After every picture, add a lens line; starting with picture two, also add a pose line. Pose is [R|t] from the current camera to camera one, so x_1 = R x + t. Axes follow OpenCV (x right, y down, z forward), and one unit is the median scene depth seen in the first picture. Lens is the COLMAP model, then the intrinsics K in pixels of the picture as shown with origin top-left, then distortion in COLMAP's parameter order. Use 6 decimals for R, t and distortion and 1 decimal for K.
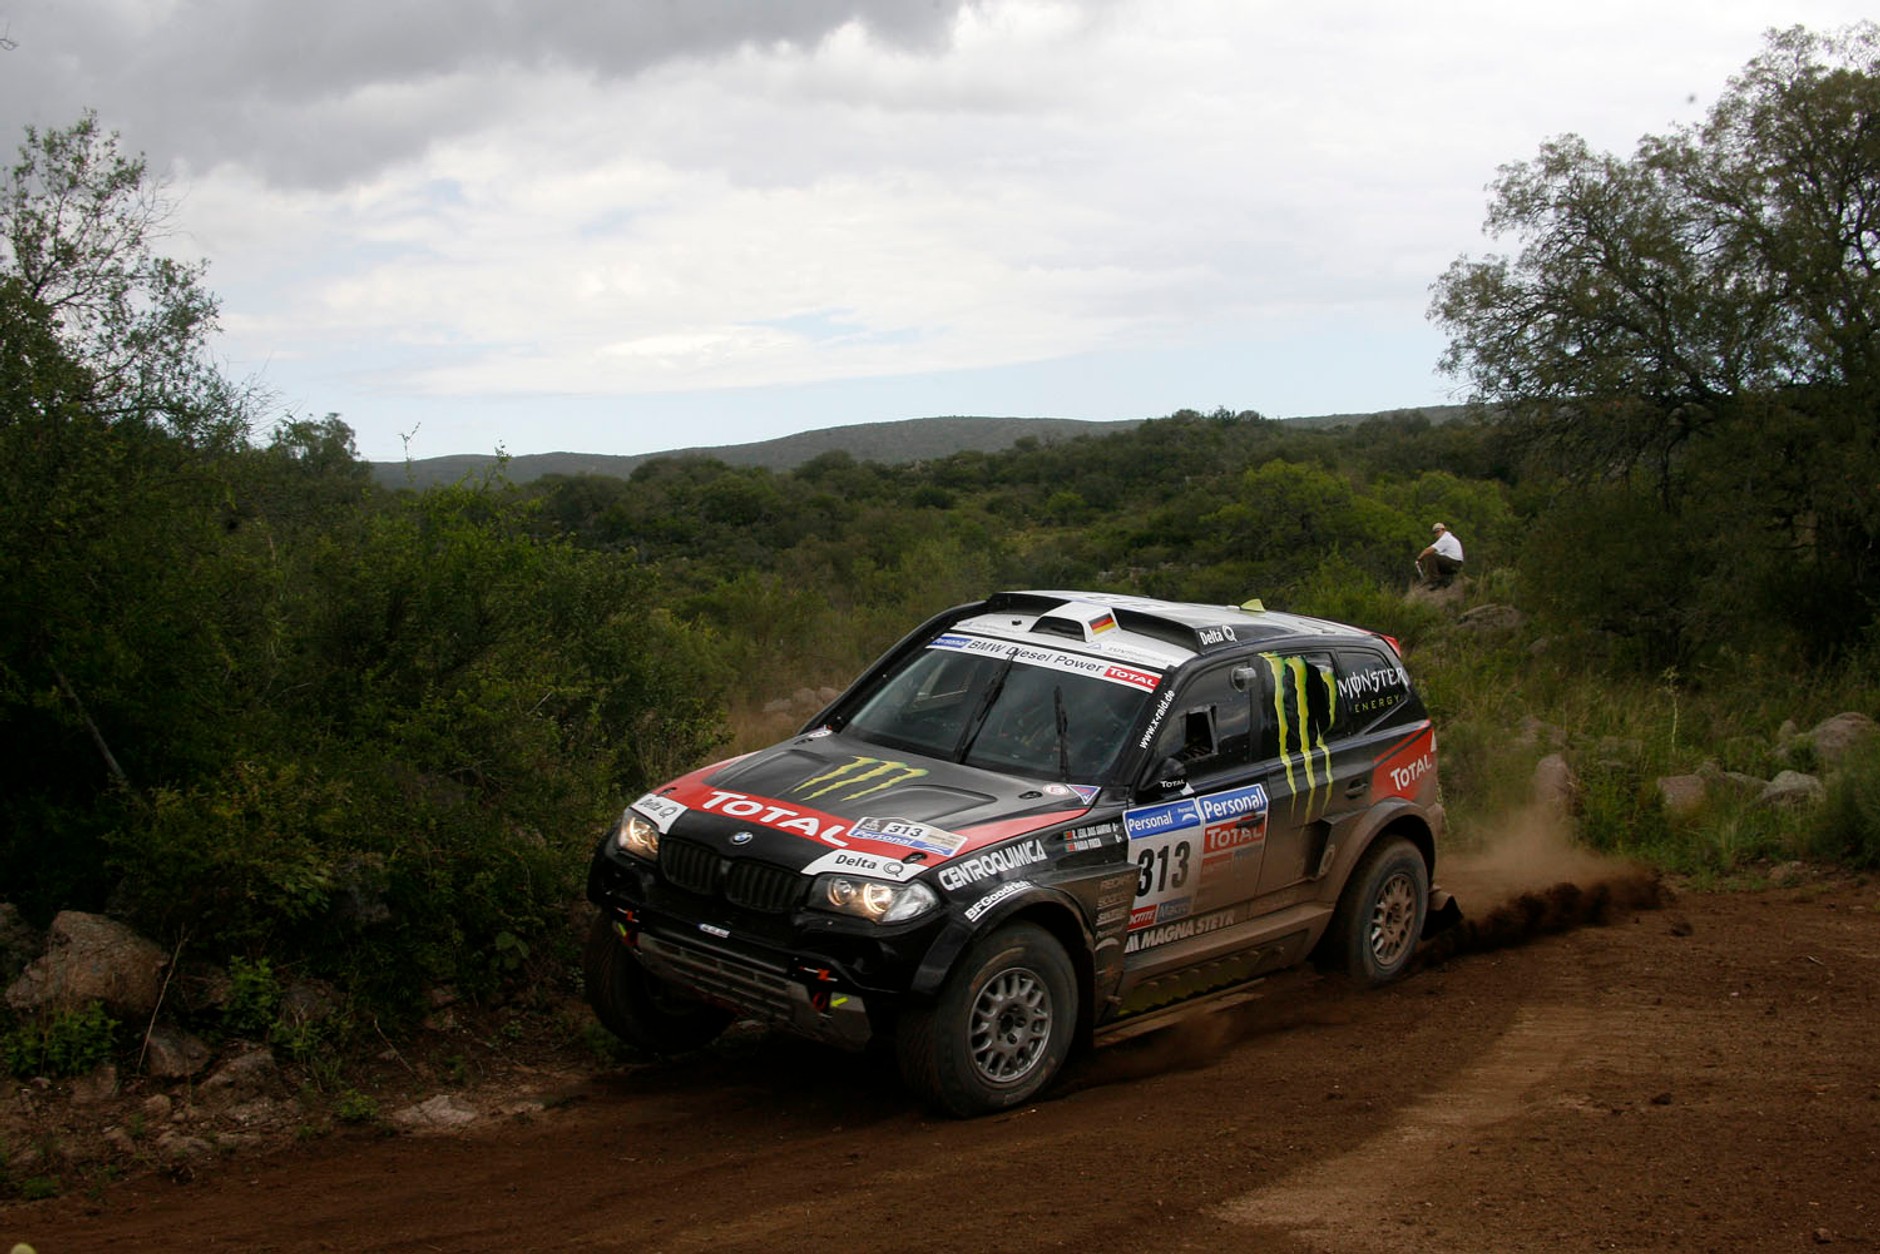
lens RADIAL K [[2282.3, 0, 940.0], [0, 2282.3, 627.0], [0, 0, 1]] dist [-0.152941, -0.017288]
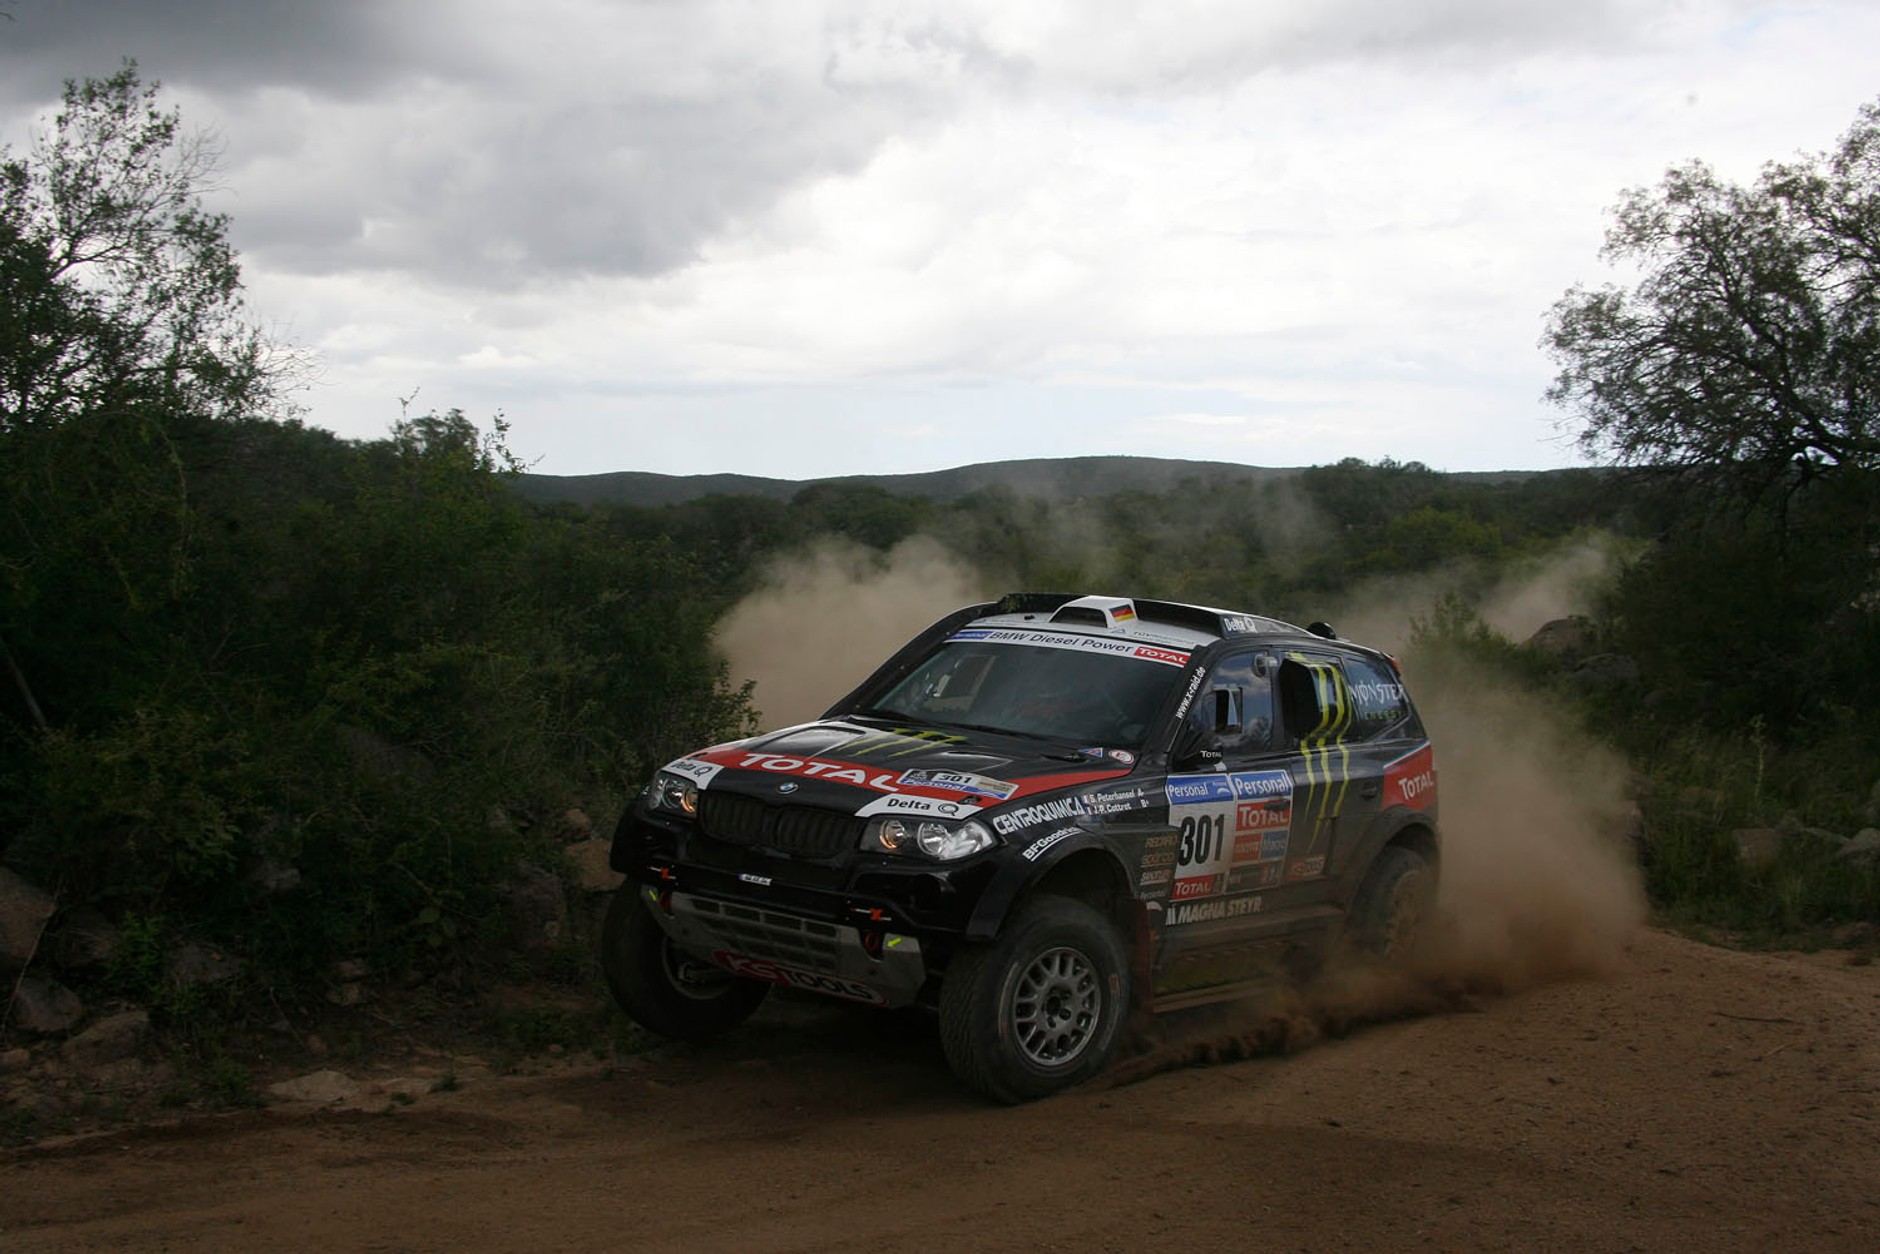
lens RADIAL K [[2282.3, 0, 940.0], [0, 2282.3, 627.0], [0, 0, 1]] dist [-0.152941, -0.017288]
pose [[0.996397, 0.048362, -0.069665, 0.030114], [-0.049418, 0.998687, -0.013515, 0.007038], [0.068920, 0.016910, 0.997479, 0.024214]]
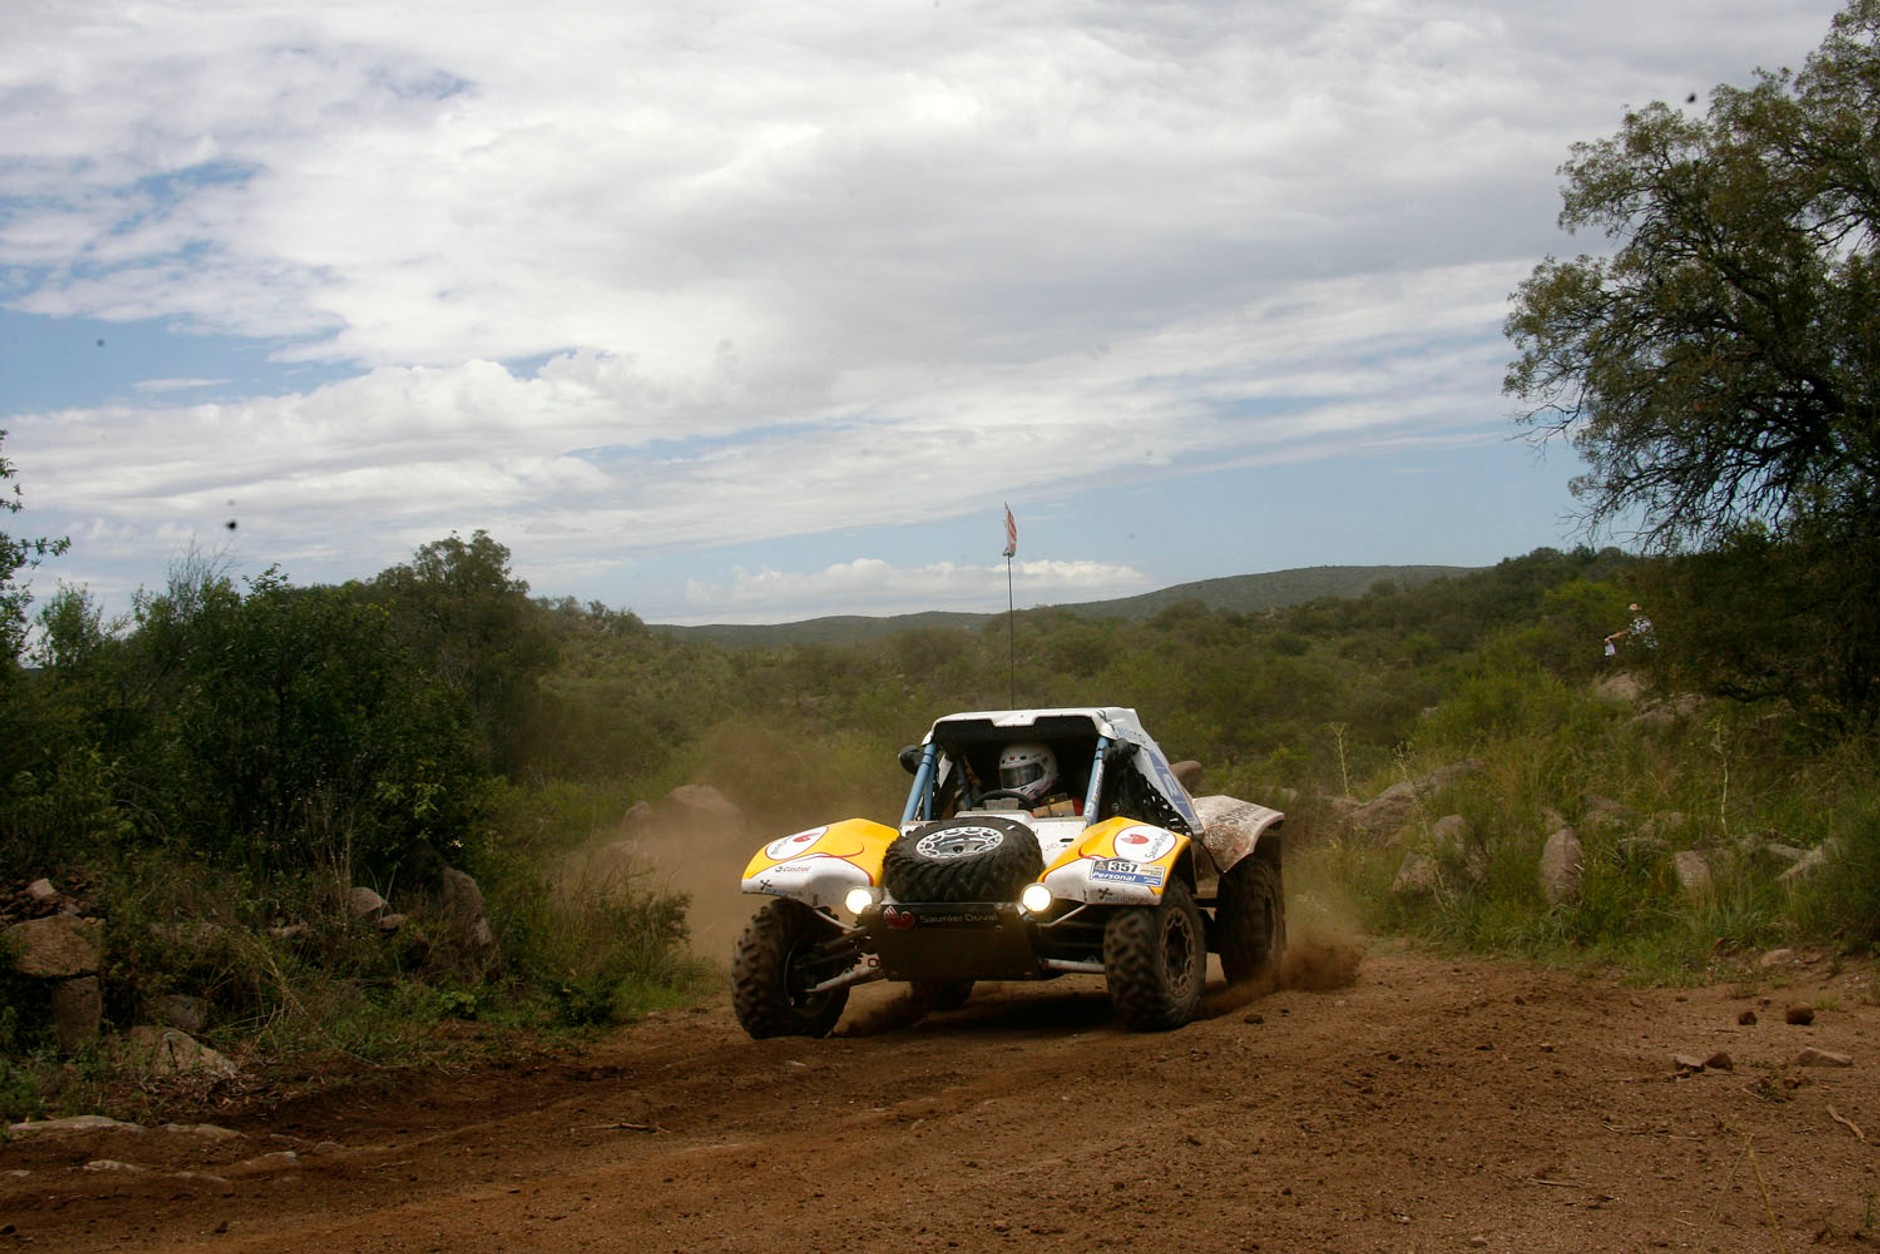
lens RADIAL K [[2282.3, 0, 940.0], [0, 2282.3, 627.0], [0, 0, 1]] dist [-0.152941, -0.017288]
pose [[0.986710, -0.024453, -0.160643, 0.121800], [0.013527, 0.997542, -0.068760, 0.024555], [0.161929, 0.065673, 0.984615, 0.122666]]
